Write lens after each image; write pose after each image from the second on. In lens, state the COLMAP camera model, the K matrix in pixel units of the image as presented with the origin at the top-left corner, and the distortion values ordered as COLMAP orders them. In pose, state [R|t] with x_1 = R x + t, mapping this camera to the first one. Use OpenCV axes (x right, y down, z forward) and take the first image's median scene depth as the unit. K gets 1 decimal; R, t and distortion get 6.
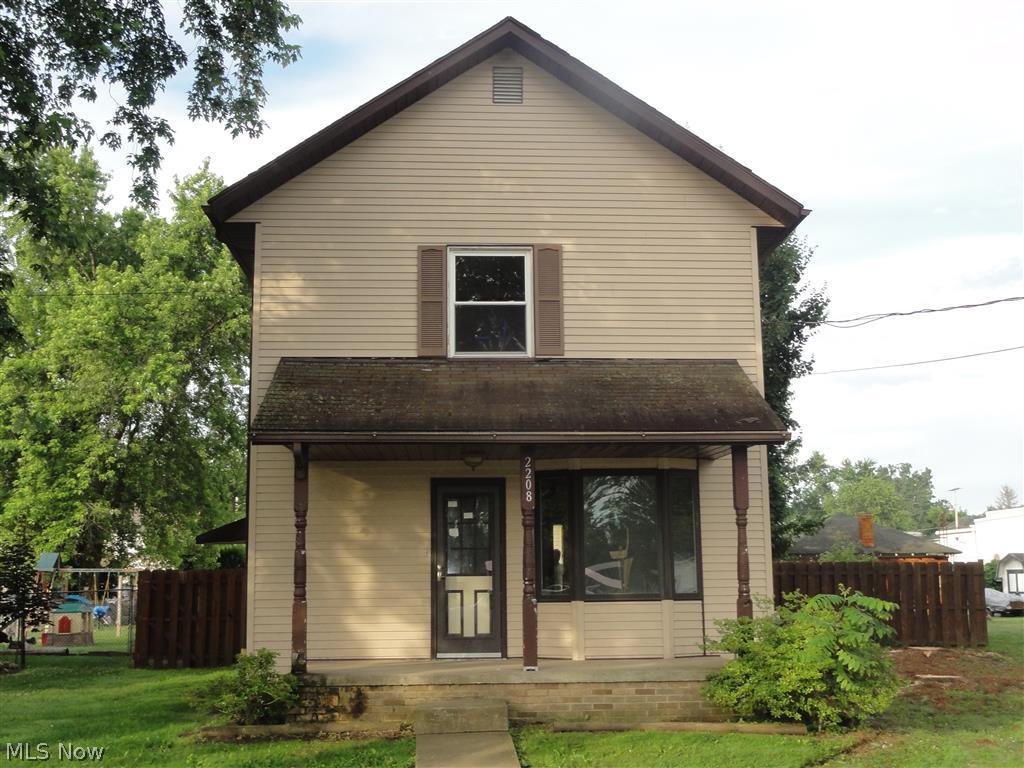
lens RADIAL K [[1152.1, 0, 511.8], [0, 1152.1, 385.1], [0, 0, 1]] dist [0.000162, 0.000000]
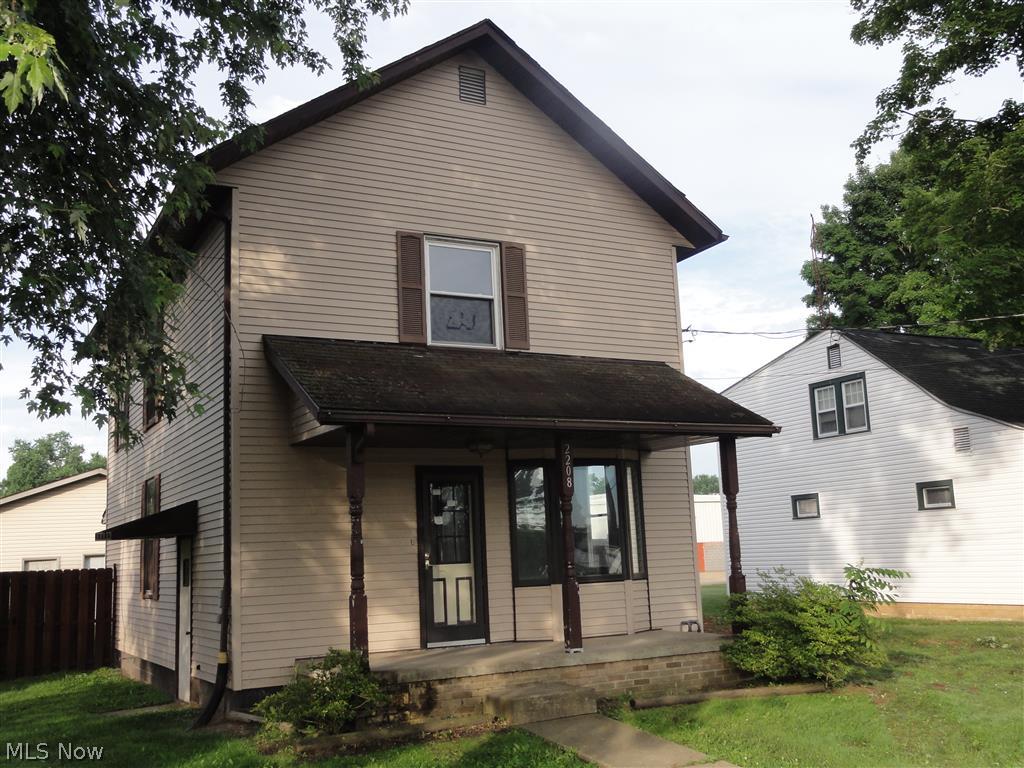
lens RADIAL K [[1013.5, 0, 511.2], [0, 1013.5, 383.6], [0, 0, 1]] dist [0.003838, 0.000000]
pose [[0.907939, 0.041587, 0.417034, -0.366120], [-0.034677, 0.999107, -0.024136, 0.028752], [-0.417665, 0.007452, 0.908571, 0.177745]]
